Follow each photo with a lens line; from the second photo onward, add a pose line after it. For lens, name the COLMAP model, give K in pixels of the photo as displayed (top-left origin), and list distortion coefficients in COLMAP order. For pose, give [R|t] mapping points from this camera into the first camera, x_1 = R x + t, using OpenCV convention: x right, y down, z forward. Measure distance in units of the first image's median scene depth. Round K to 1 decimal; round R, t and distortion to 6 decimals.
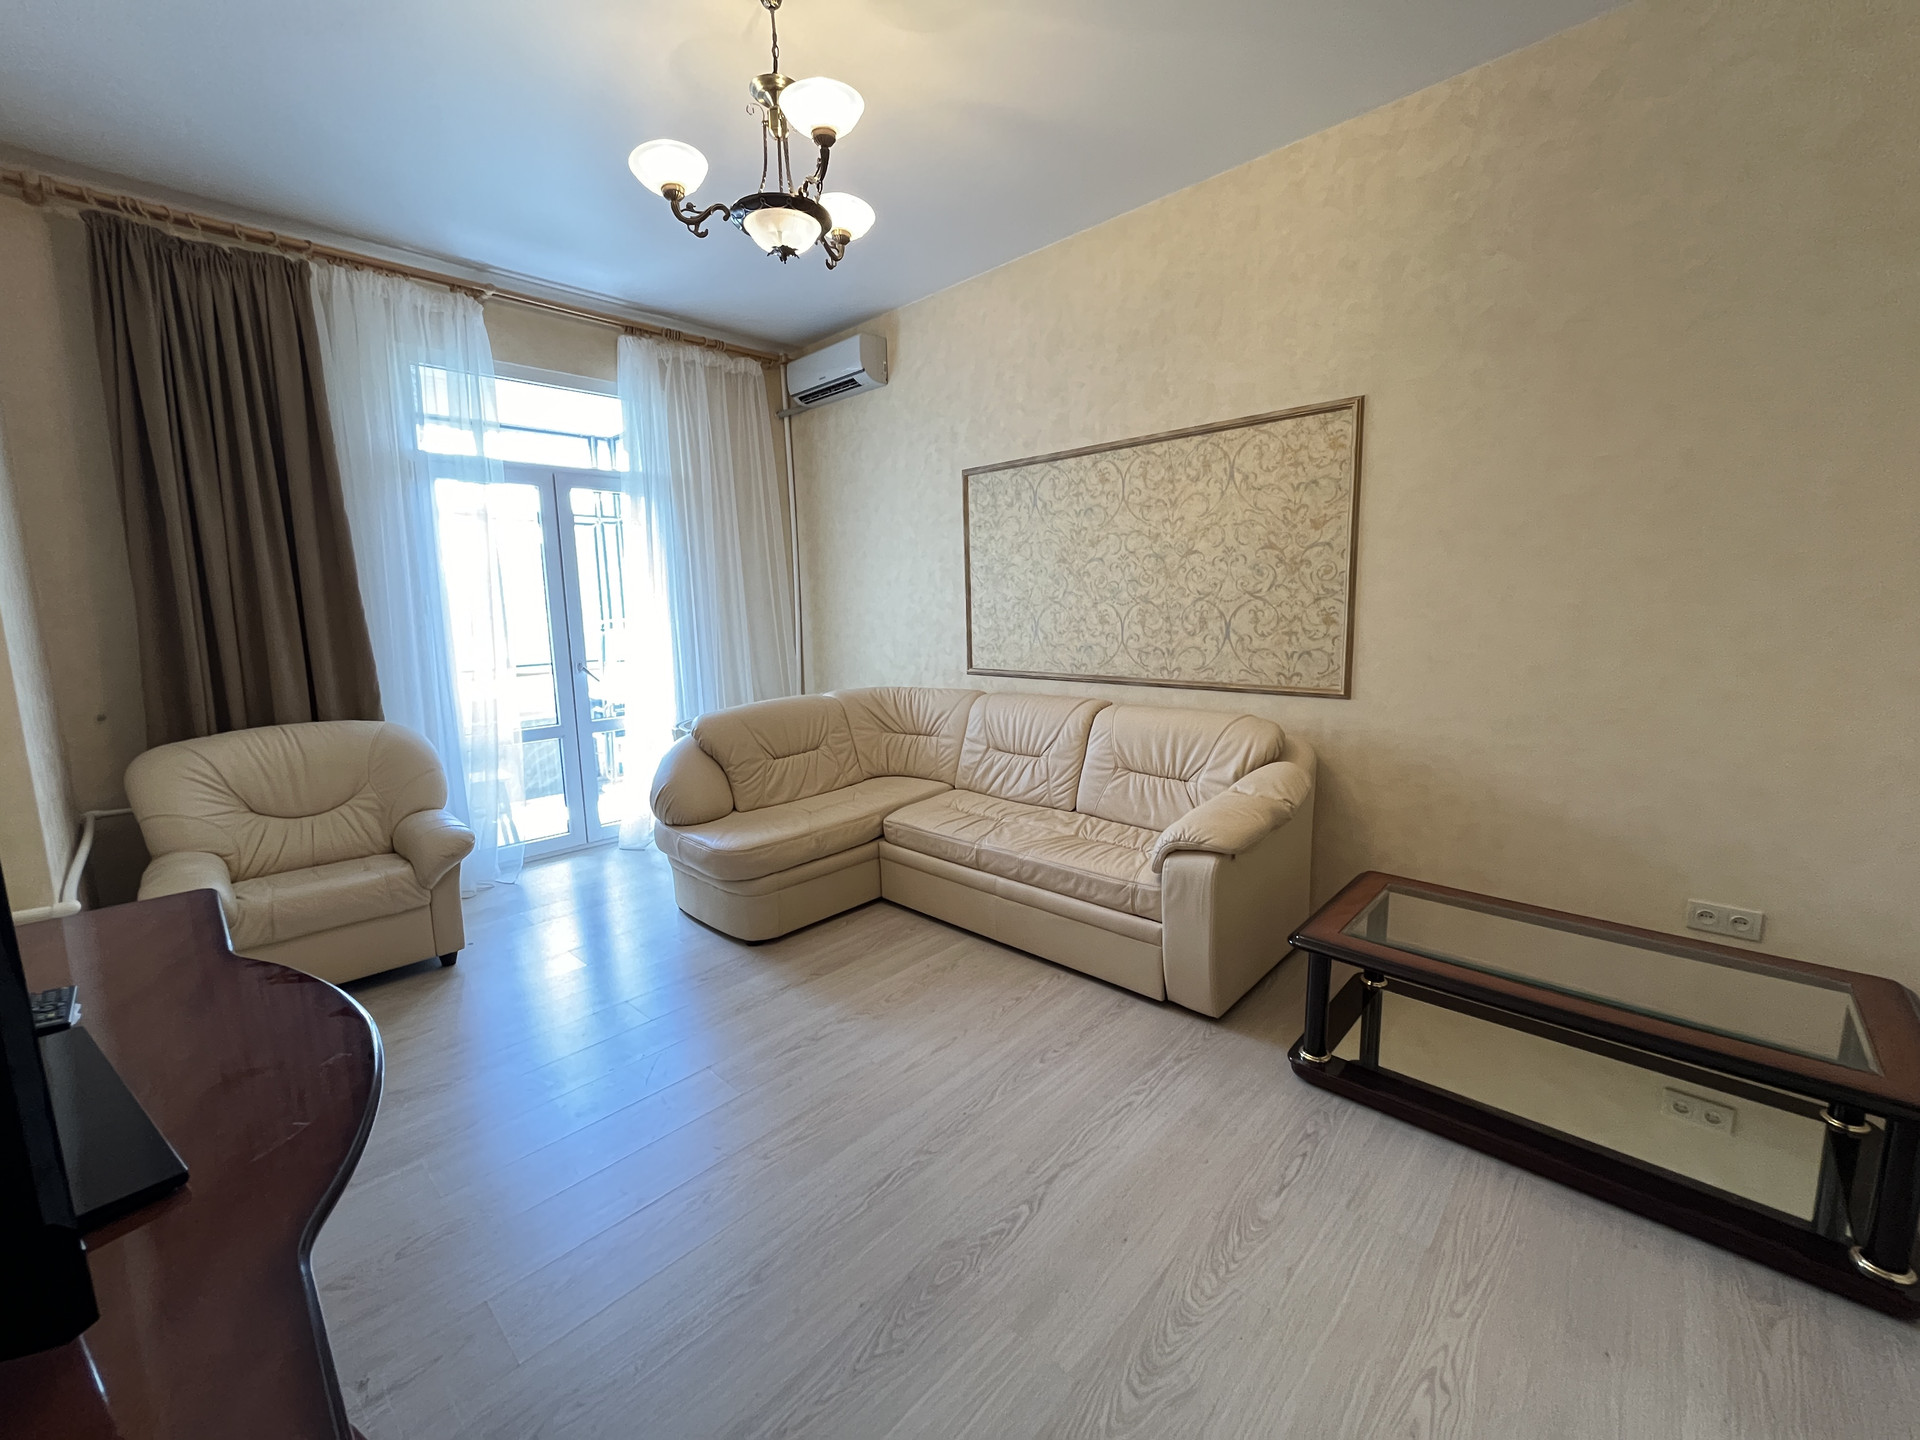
lens RADIAL K [[775.7, 0, 962.0], [0, 775.7, 717.1], [0, 0, 1]] dist [-0.001783, -0.000199]
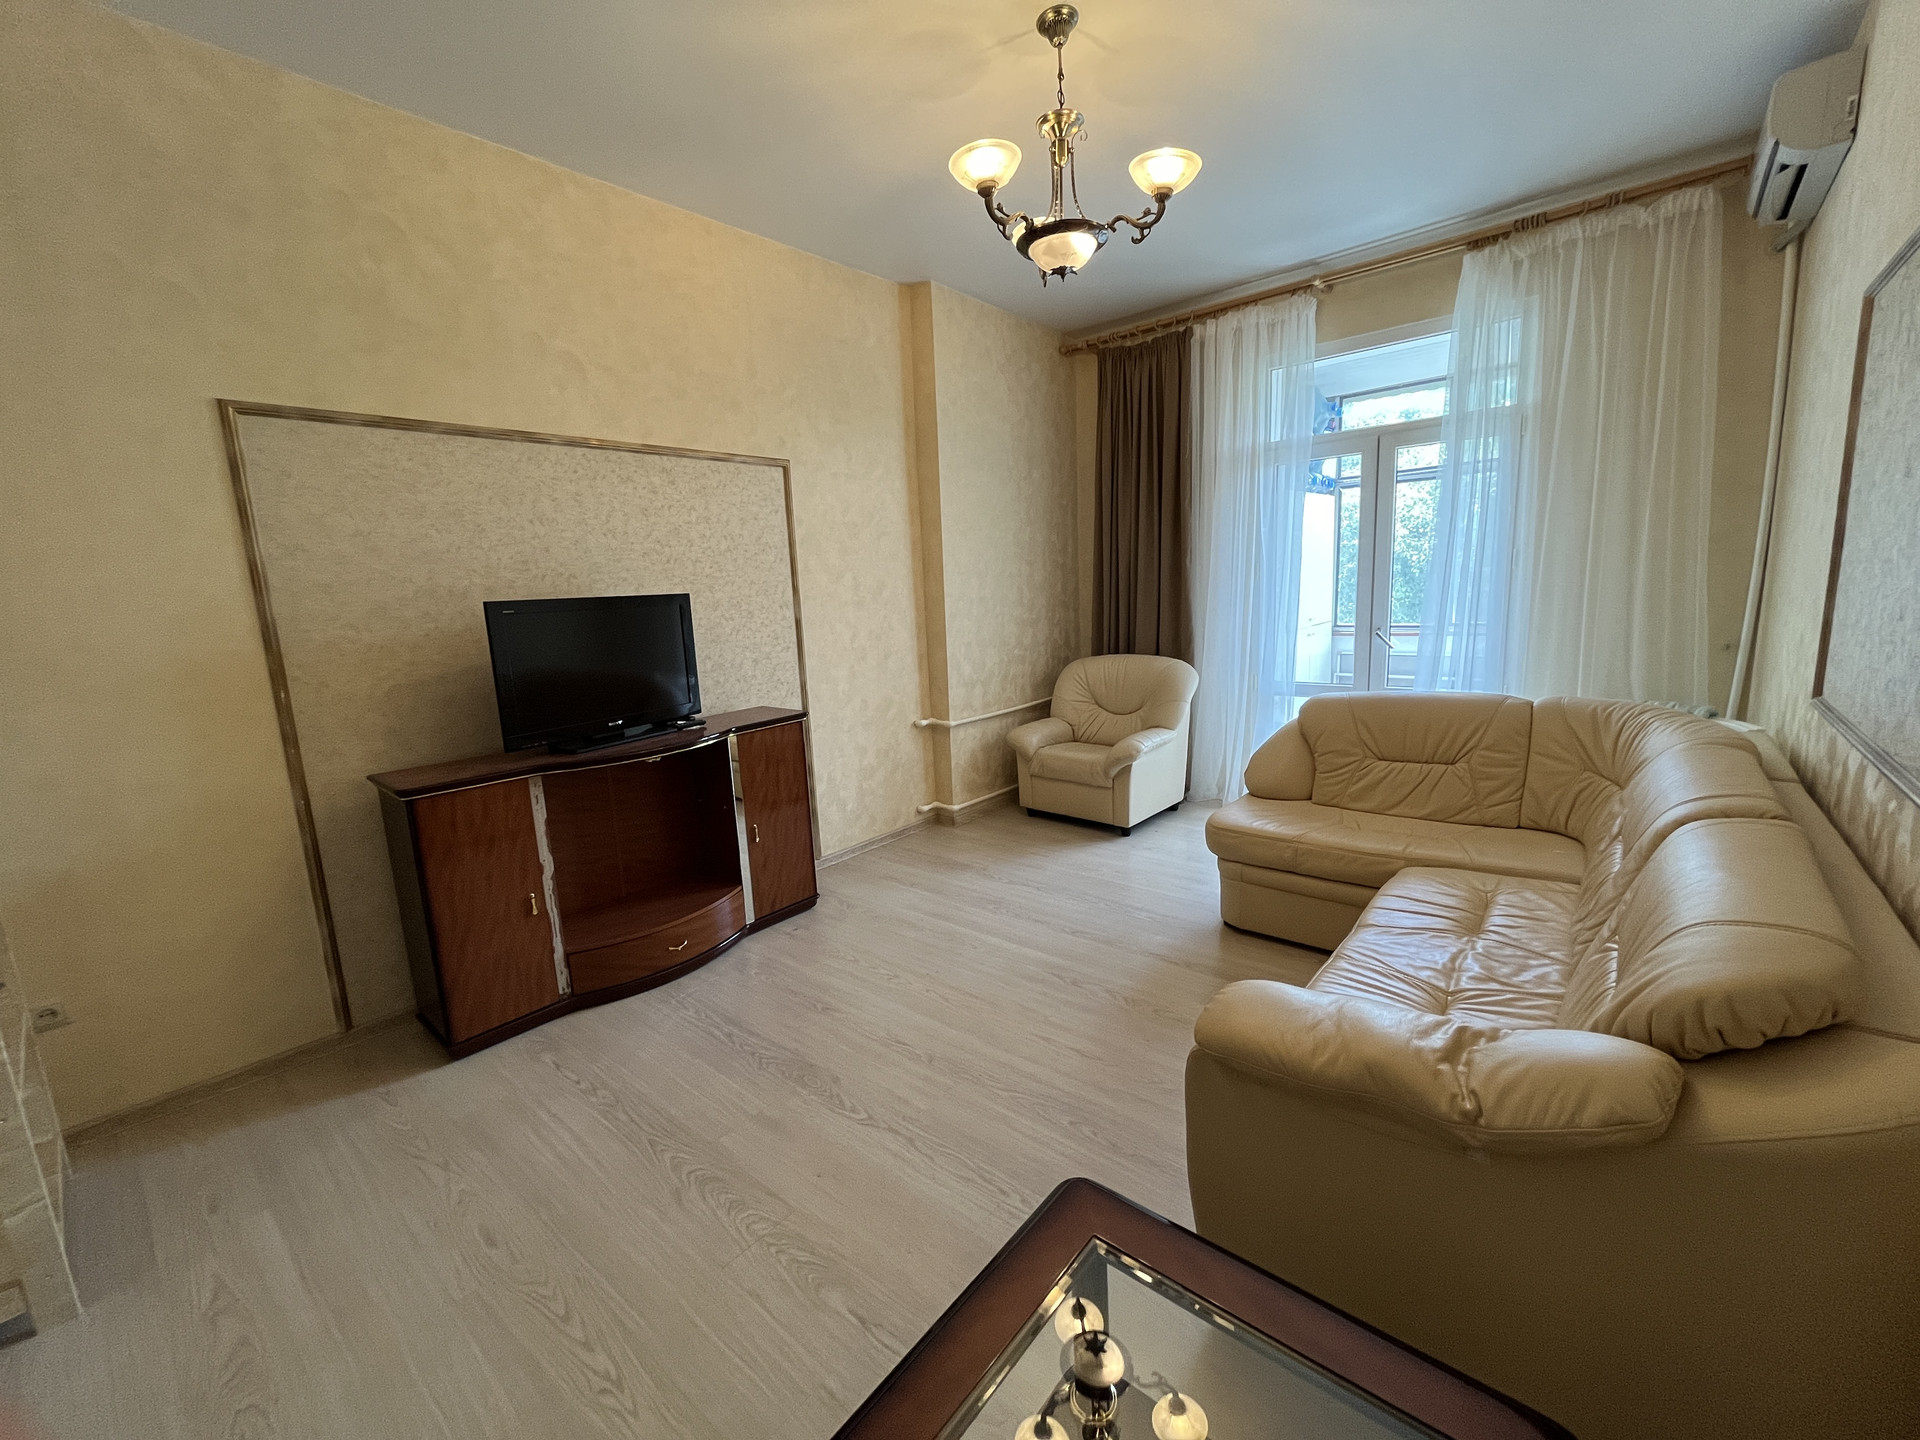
lens RADIAL K [[775.7, 0, 961.9], [0, 775.7, 717.2], [0, 0, 1]] dist [-0.001783, -0.000199]
pose [[0.049664, 0.189248, -0.980672, 0.617533], [-0.103686, 0.977556, 0.183396, -0.110106], [0.993369, 0.092574, 0.068172, 0.544857]]
